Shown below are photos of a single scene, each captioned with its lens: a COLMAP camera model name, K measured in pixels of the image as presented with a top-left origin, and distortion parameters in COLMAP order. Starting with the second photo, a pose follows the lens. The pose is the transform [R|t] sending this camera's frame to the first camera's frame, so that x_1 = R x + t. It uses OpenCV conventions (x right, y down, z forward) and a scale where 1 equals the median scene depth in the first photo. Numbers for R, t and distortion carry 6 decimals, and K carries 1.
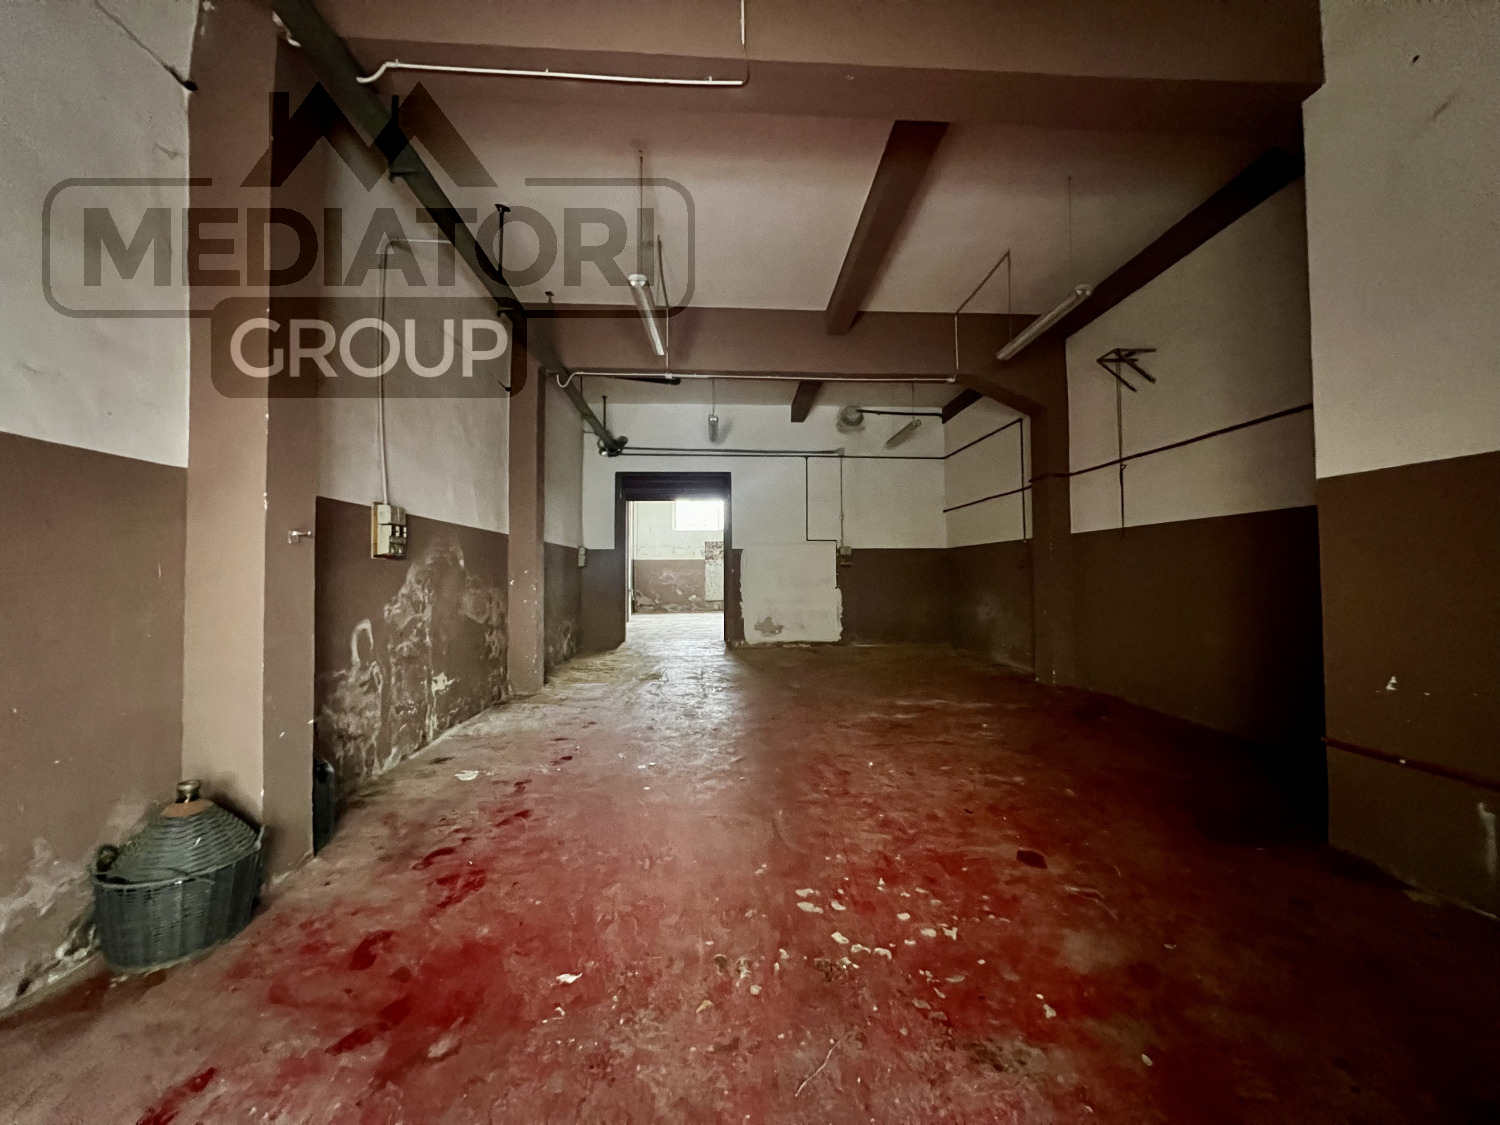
lens RADIAL K [[596.4, 0, 749.2], [0, 596.4, 556.4], [0, 0, 1]] dist [-0.001193, 0.000267]
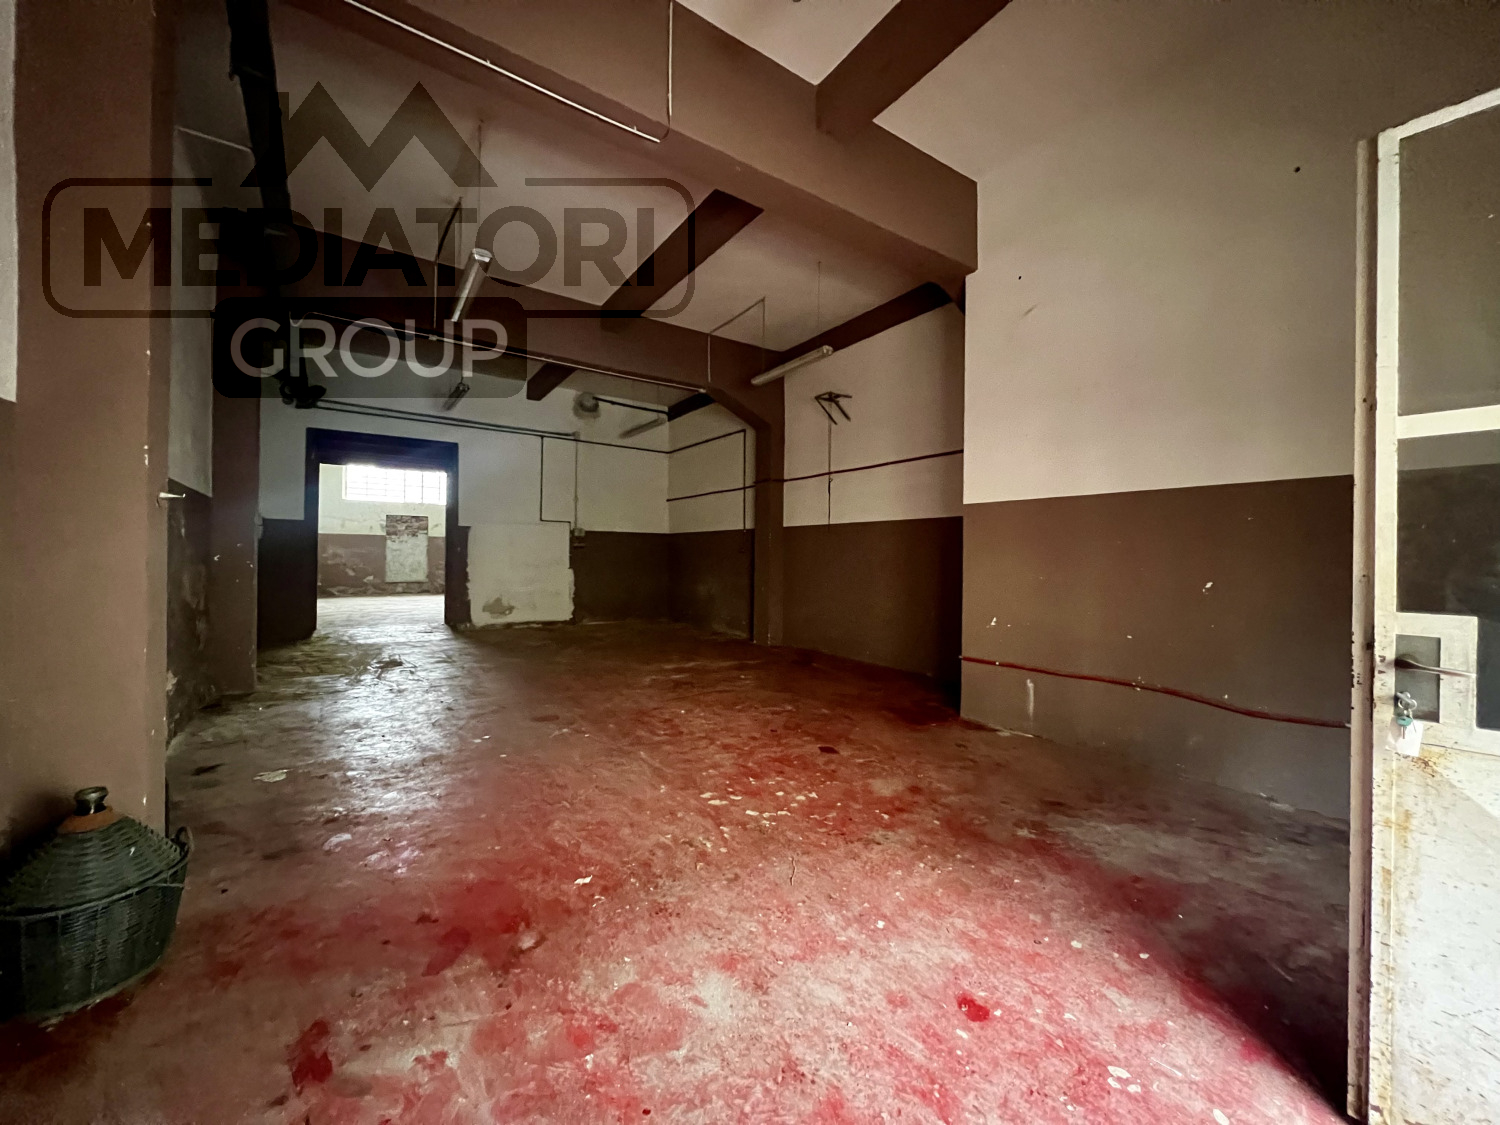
lens RADIAL K [[596.4, 0, 749.2], [0, 596.4, 556.4], [0, 0, 1]] dist [-0.001193, 0.000267]
pose [[0.853885, 0.017191, 0.520178, -0.230713], [-0.032803, 0.999245, 0.020823, 0.001738], [-0.519428, -0.034844, 0.853804, -0.069918]]
